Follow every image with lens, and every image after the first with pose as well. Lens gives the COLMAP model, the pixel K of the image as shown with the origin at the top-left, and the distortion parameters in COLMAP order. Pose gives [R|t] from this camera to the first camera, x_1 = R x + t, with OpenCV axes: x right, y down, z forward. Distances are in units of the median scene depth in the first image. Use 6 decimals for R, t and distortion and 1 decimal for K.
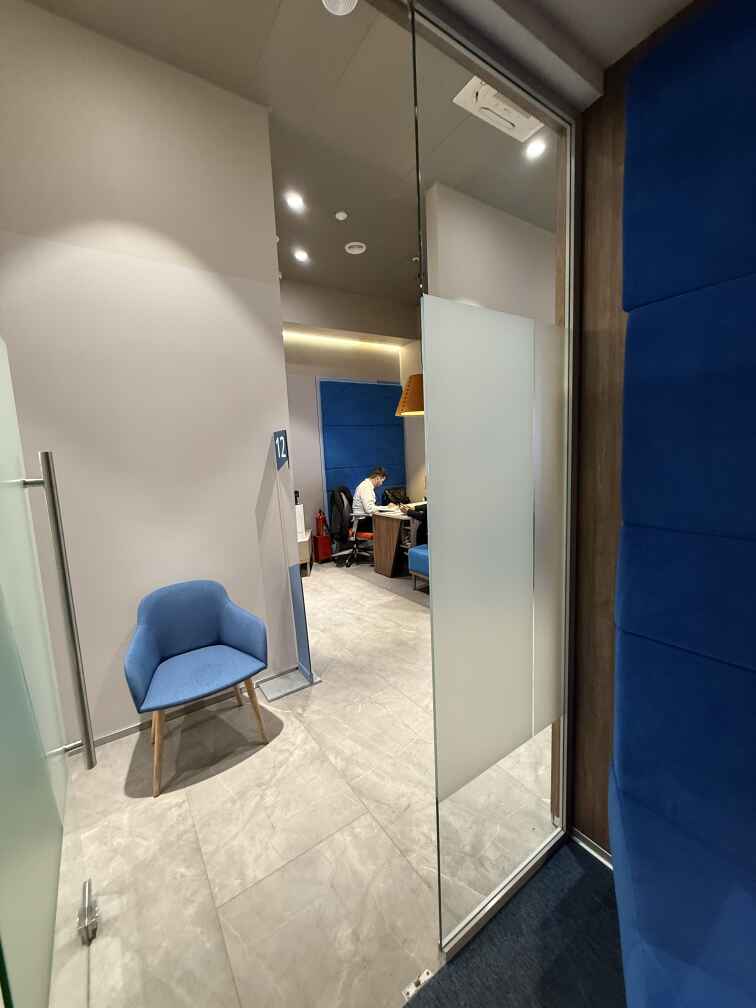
lens RADIAL K [[400.9, 0, 374.0], [0, 400.9, 503.3], [0, 0, 1]] dist [-0.000475, -0.000086]
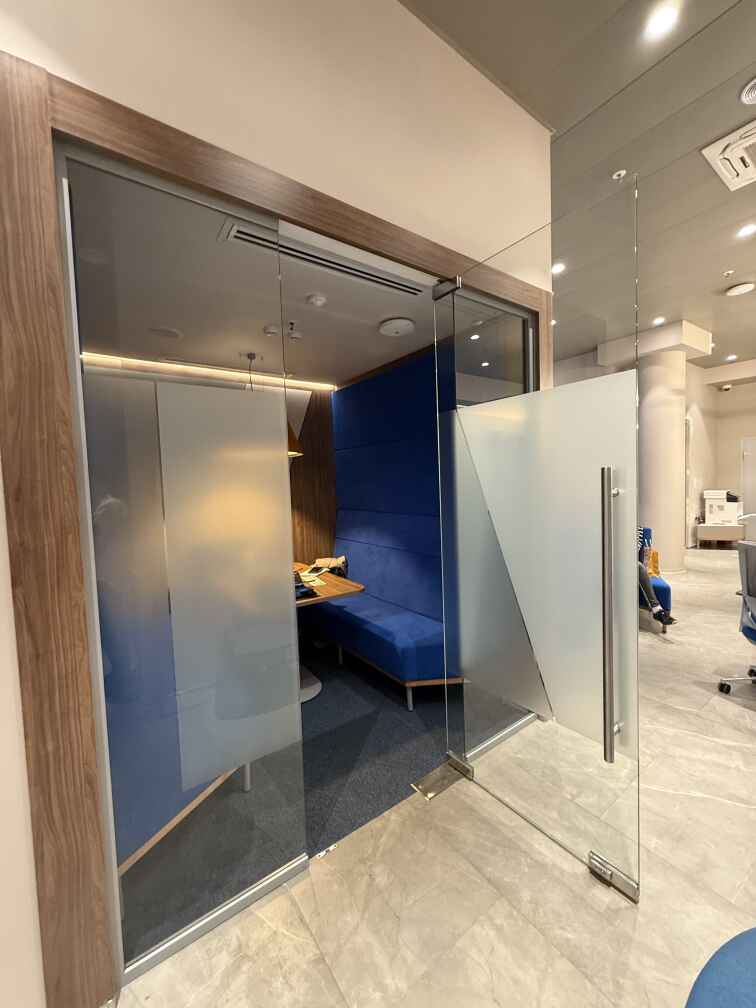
lens RADIAL K [[400.9, 0, 374.0], [0, 400.9, 503.3], [0, 0, 1]] dist [-0.000475, -0.000086]
pose [[-0.995332, 0.093667, -0.023270, -0.111566], [0.088162, 0.980489, 0.175696, -0.227504], [0.039273, 0.172825, -0.984169, 1.698932]]
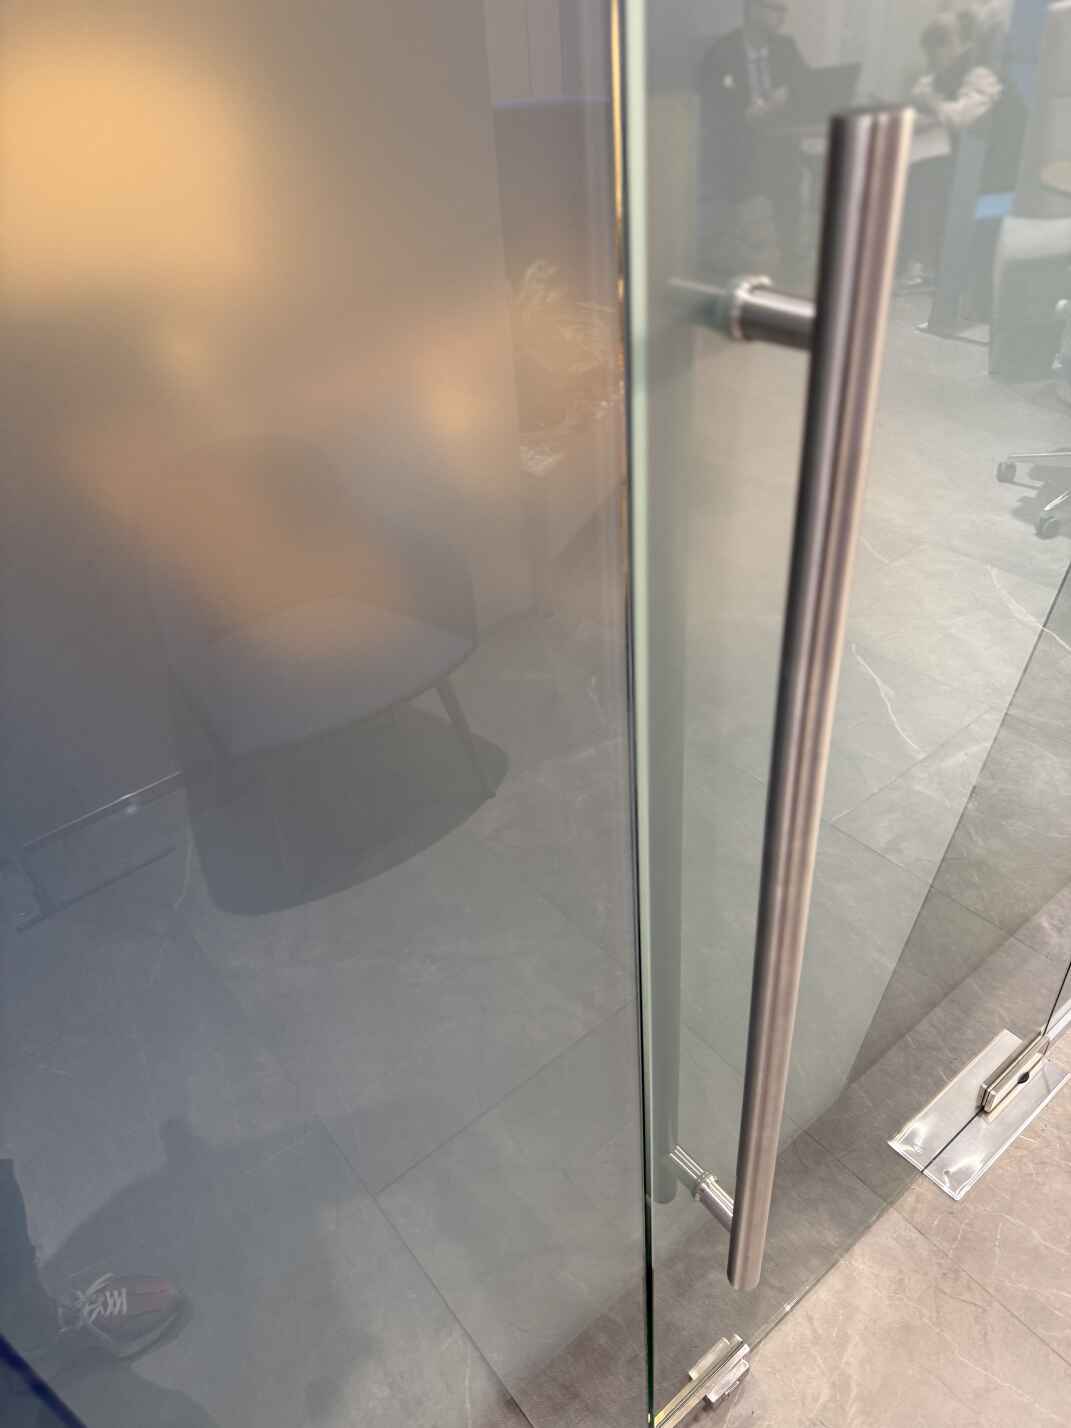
lens RADIAL K [[1015.5, 0, 532.4], [0, 1015.5, 721.7], [0, 0, 1]] dist [-0.004034, -0.001509]
pose [[-0.988190, 0.152470, 0.015298, 0.121903], [0.118916, 0.700072, 0.704101, -0.208580], [0.096645, 0.697604, -0.709935, 0.971745]]
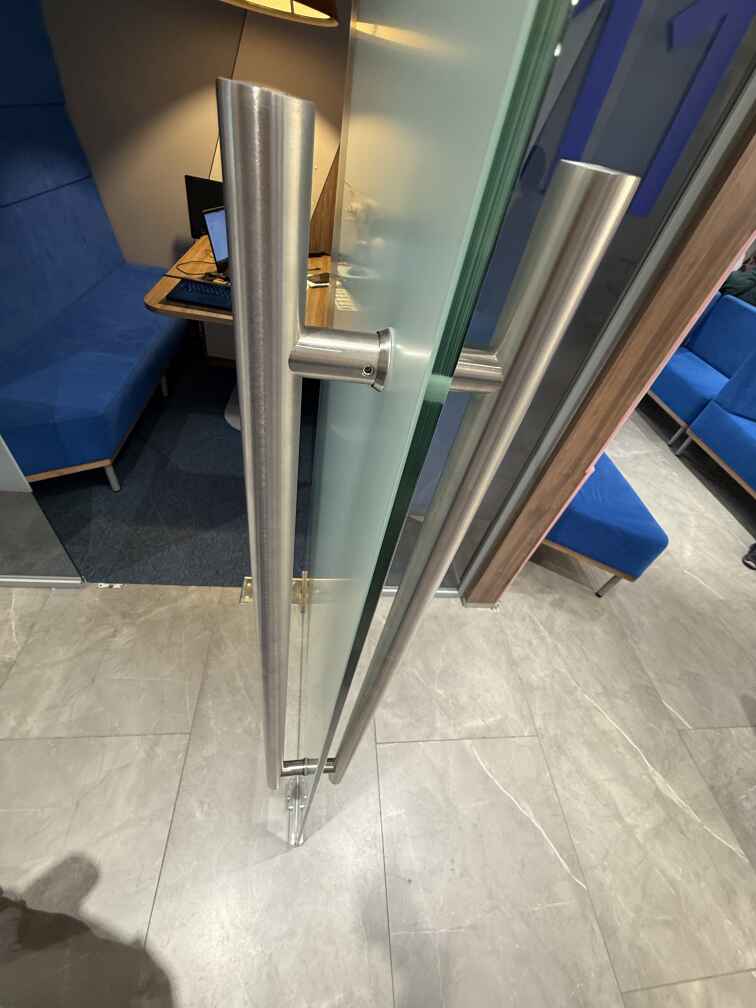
lens RADIAL K [[400.9, 0, 374.0], [0, 400.9, 503.3], [0, 0, 1]] dist [-0.000475, -0.000086]
pose [[-0.867007, -0.411674, 0.280755, -0.749281], [-0.063864, 0.650588, 0.756741, -0.105027], [-0.494186, 0.638169, -0.590355, 0.905356]]
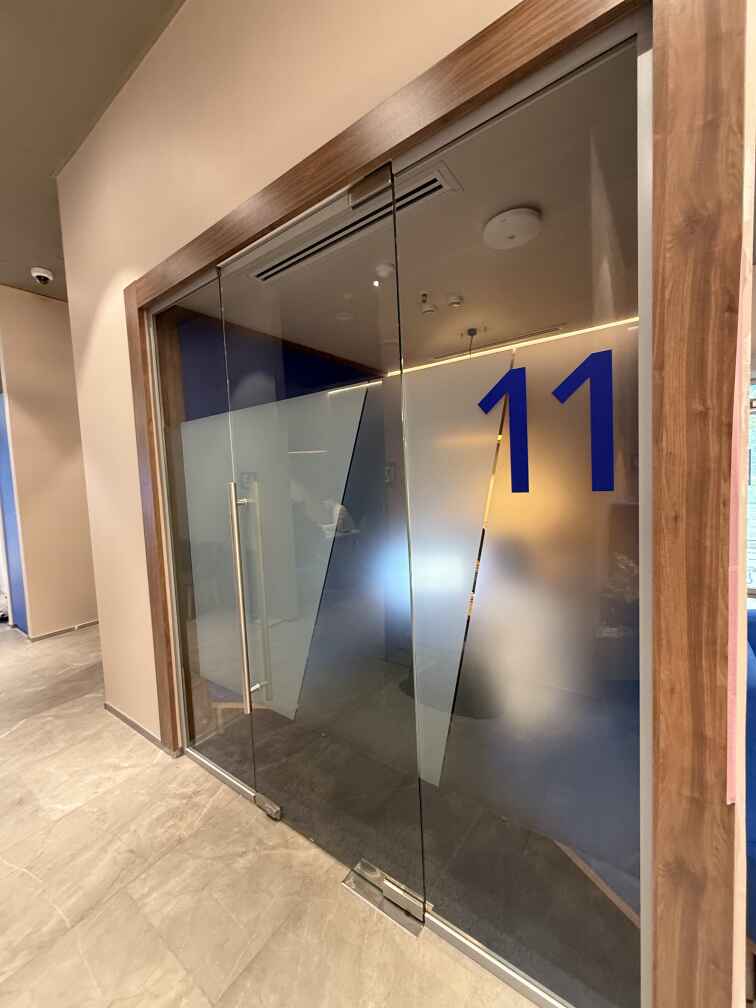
lens RADIAL K [[397.6, 0, 374.7], [0, 397.6, 503.5], [0, 0, 1]] dist [0.001157, 0.000403]
pose [[-0.338281, 0.011469, 0.940975, -1.226588], [0.181812, 0.981883, 0.053394, -0.048819], [-0.923315, 0.189142, -0.334238, 0.687456]]
